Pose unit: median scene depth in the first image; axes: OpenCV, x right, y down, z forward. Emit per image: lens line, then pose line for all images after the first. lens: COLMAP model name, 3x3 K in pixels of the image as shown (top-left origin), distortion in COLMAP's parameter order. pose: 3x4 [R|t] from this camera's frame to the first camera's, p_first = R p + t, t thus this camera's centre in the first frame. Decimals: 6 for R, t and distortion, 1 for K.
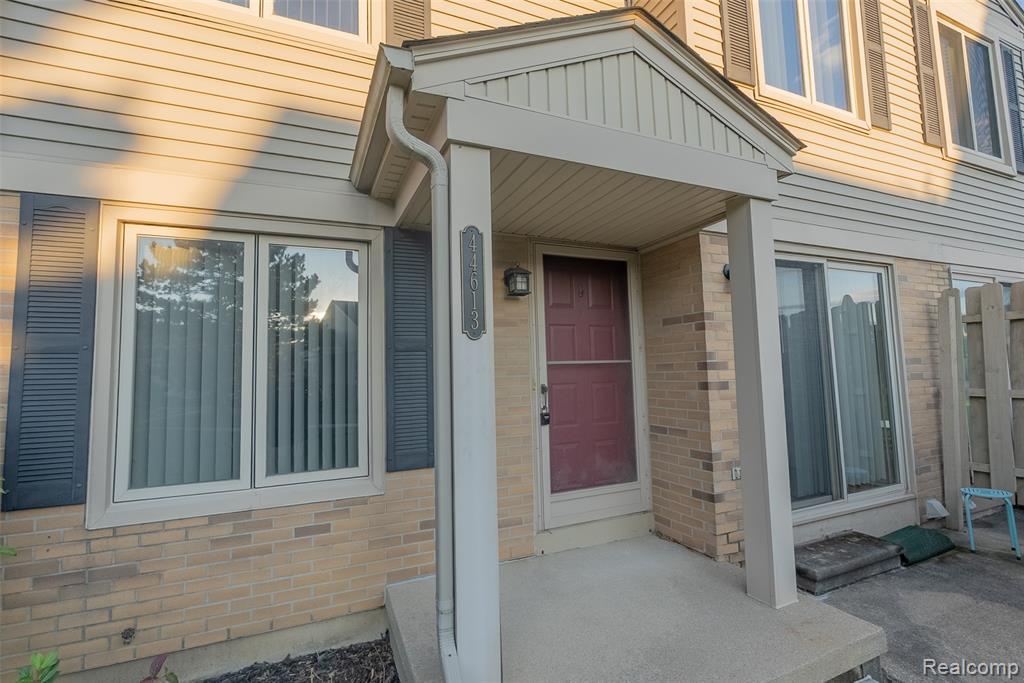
lens RADIAL K [[478.8, 0, 512.0], [0, 478.8, 341.5], [0, 0, 1]] dist [-0.001711, -0.000598]
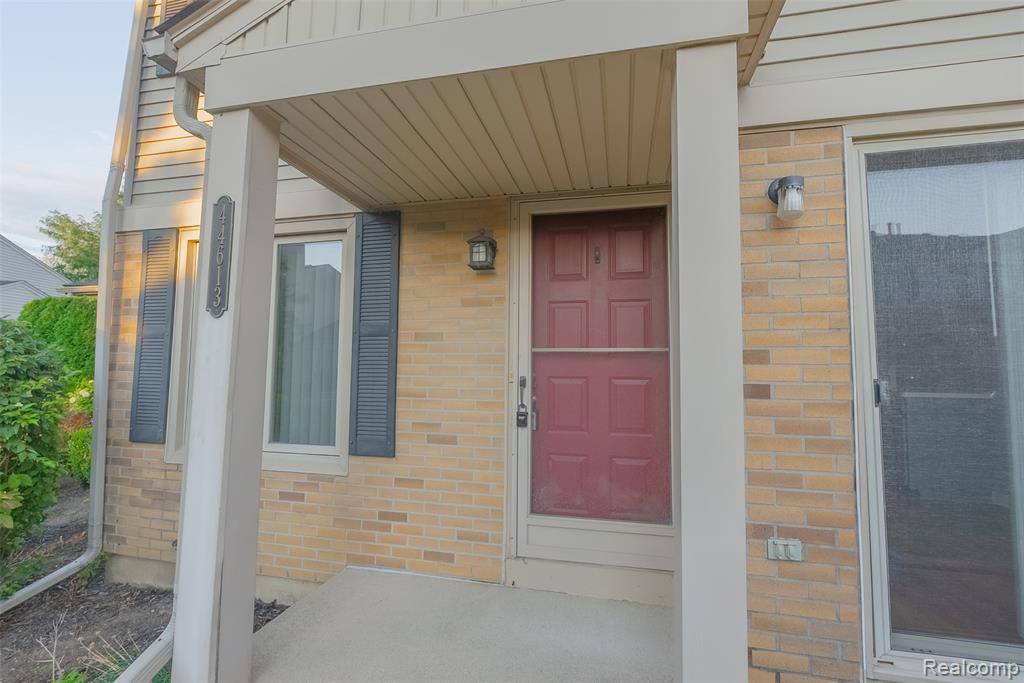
lens RADIAL K [[478.8, 0, 512.0], [0, 478.8, 341.5], [0, 0, 1]] dist [-0.001711, -0.000598]
pose [[0.789096, -0.004031, -0.614257, 0.566581], [0.011294, 0.999905, 0.007947, 0.025047], [0.614166, -0.013208, 0.789066, 0.368653]]
